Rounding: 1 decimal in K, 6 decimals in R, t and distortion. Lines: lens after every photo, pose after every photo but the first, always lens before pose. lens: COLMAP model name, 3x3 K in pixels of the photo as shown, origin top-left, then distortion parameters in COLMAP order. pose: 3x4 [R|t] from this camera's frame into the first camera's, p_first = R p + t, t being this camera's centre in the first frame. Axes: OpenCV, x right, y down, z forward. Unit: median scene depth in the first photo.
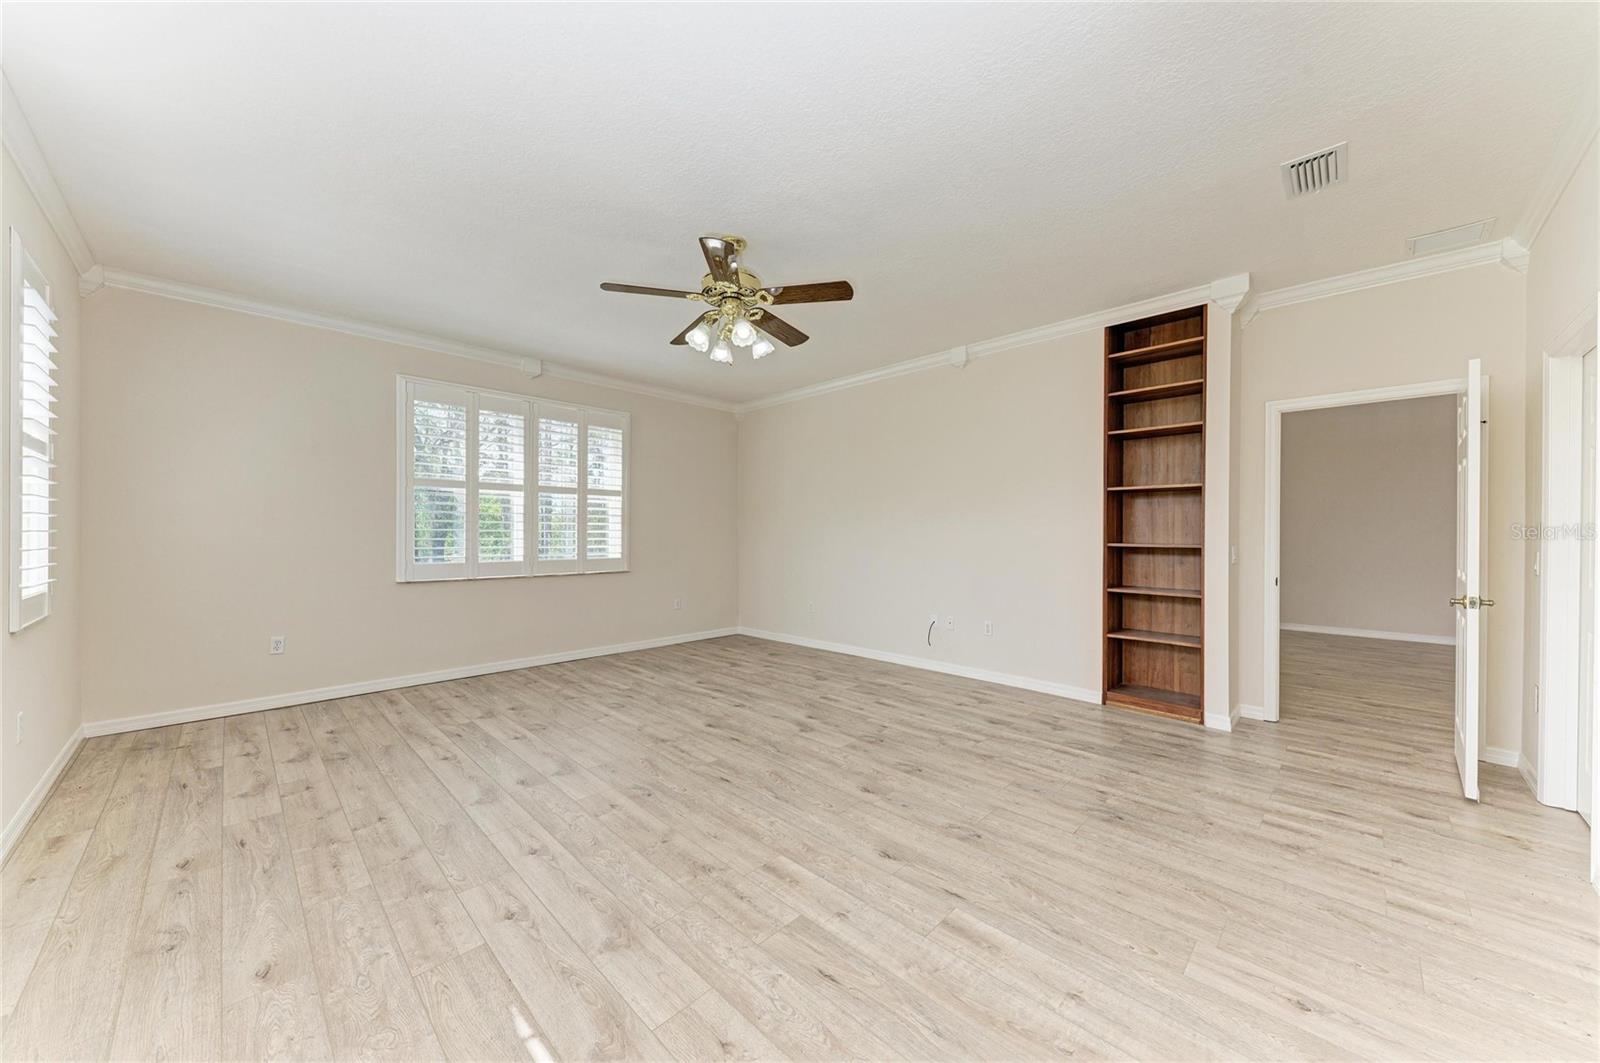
lens RADIAL K [[576.8, 0, 794.9], [0, 576.8, 524.4], [0, 0, 1]] dist [0.009673, -0.000994]
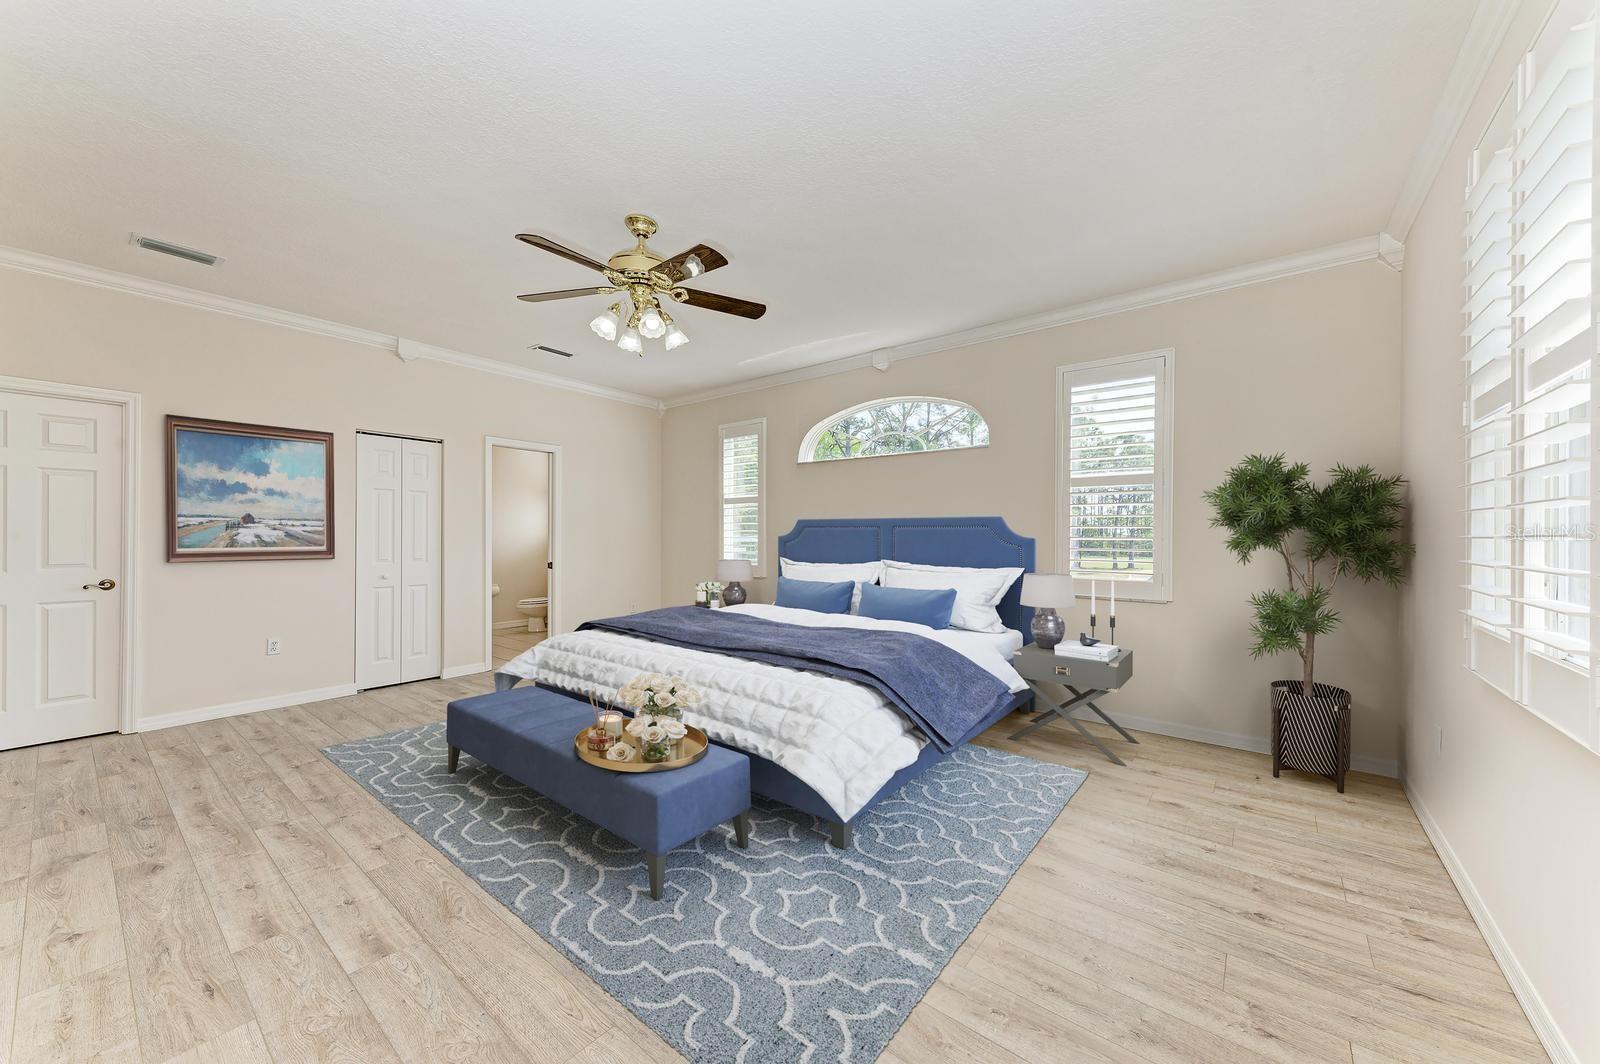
lens RADIAL K [[576.8, 0, 788.0], [0, 576.8, 536.9], [0, 0, 1]] dist [0.009673, -0.000994]
pose [[-0.994570, -0.006260, -0.103877, -0.231863], [-0.005499, 0.999956, -0.007614, 0.020210], [0.103920, -0.007002, -0.994561, 1.788226]]
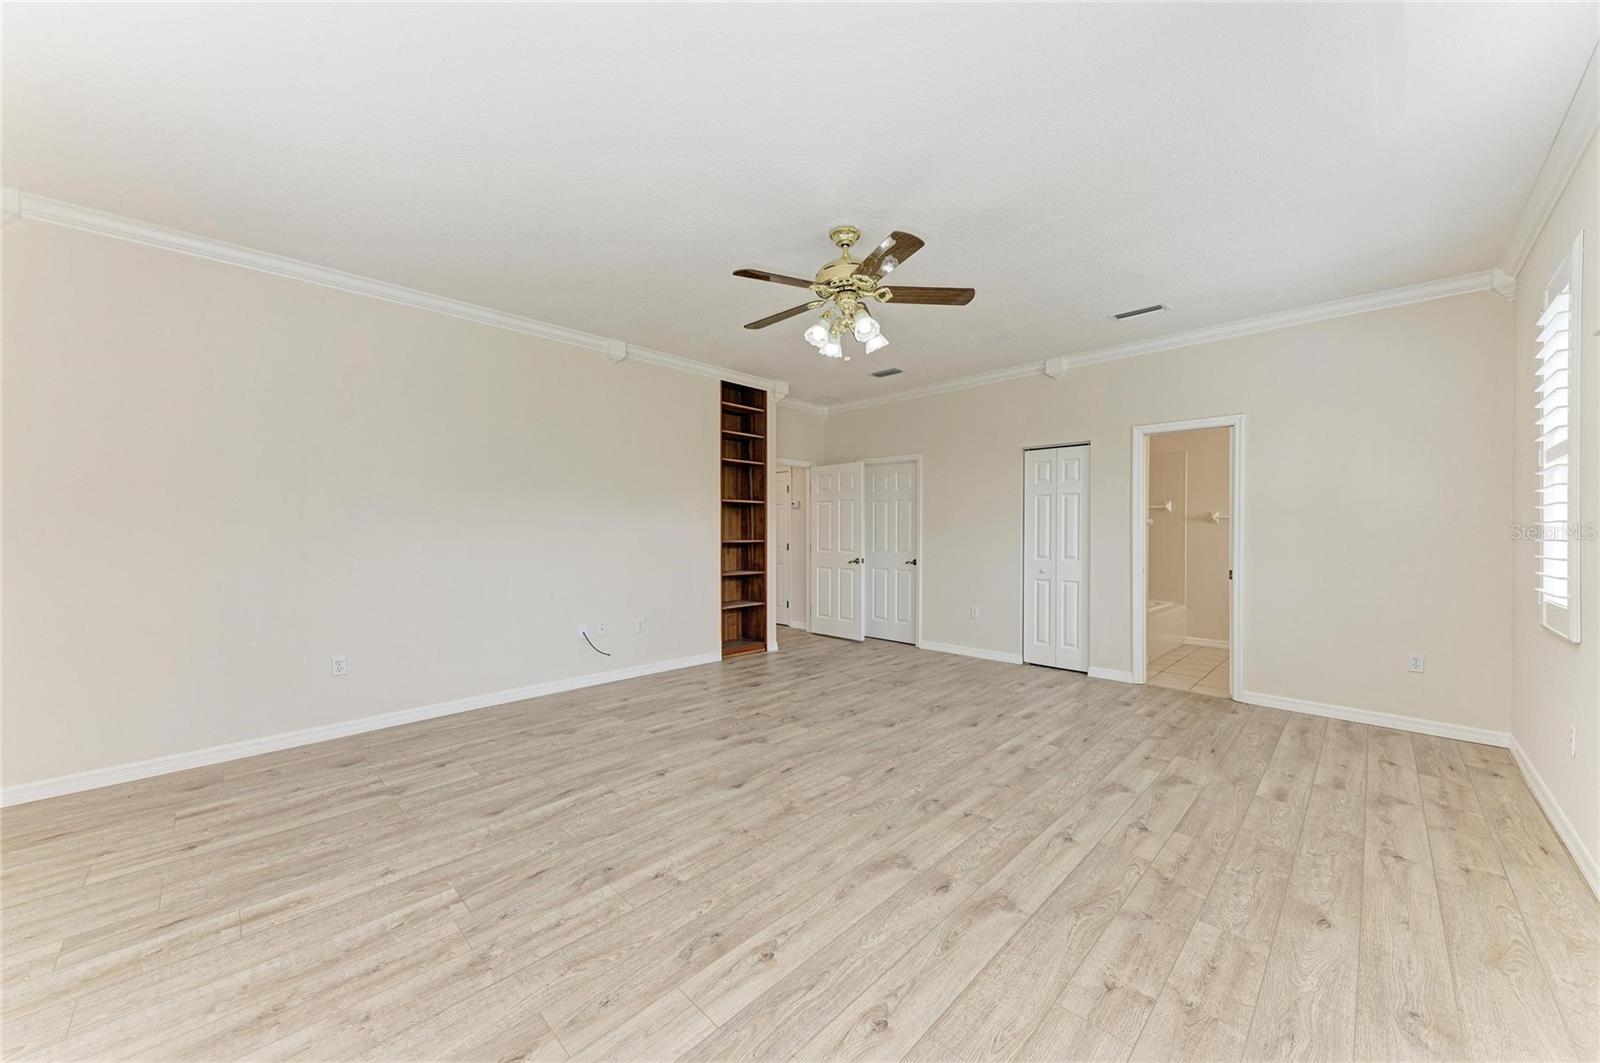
lens RADIAL K [[576.8, 0, 812.1], [0, 576.8, 533.7], [0, 0, 1]] dist [0.009673, -0.000994]
pose [[-0.021049, -0.005230, 0.999765, -0.987266], [-0.011456, 0.999922, 0.004990, 0.008211], [-0.999713, -0.011348, -0.021107, 0.991317]]
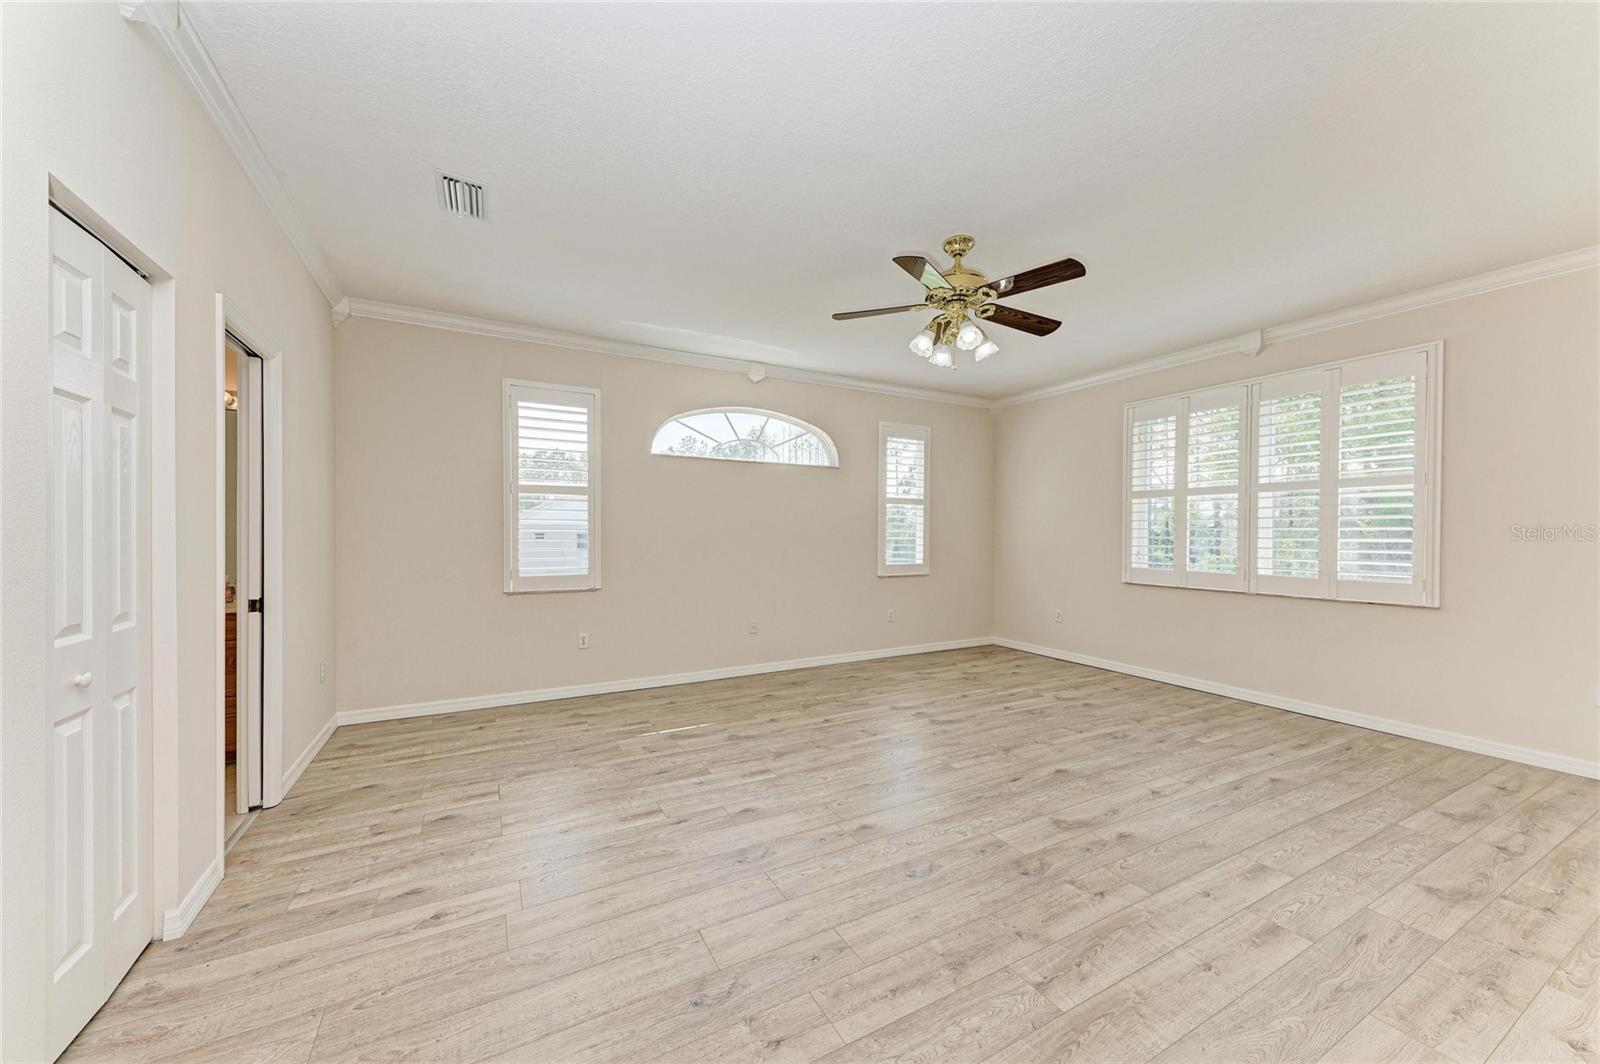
lens RADIAL K [[576.8, 0, 796.7], [0, 576.8, 546.0], [0, 0, 1]] dist [0.009673, -0.000994]
pose [[-0.296191, 0.015523, -0.955002, 0.822357], [0.005010, 0.999879, 0.014698, 0.007239], [0.955115, -0.000432, -0.296234, 0.950599]]
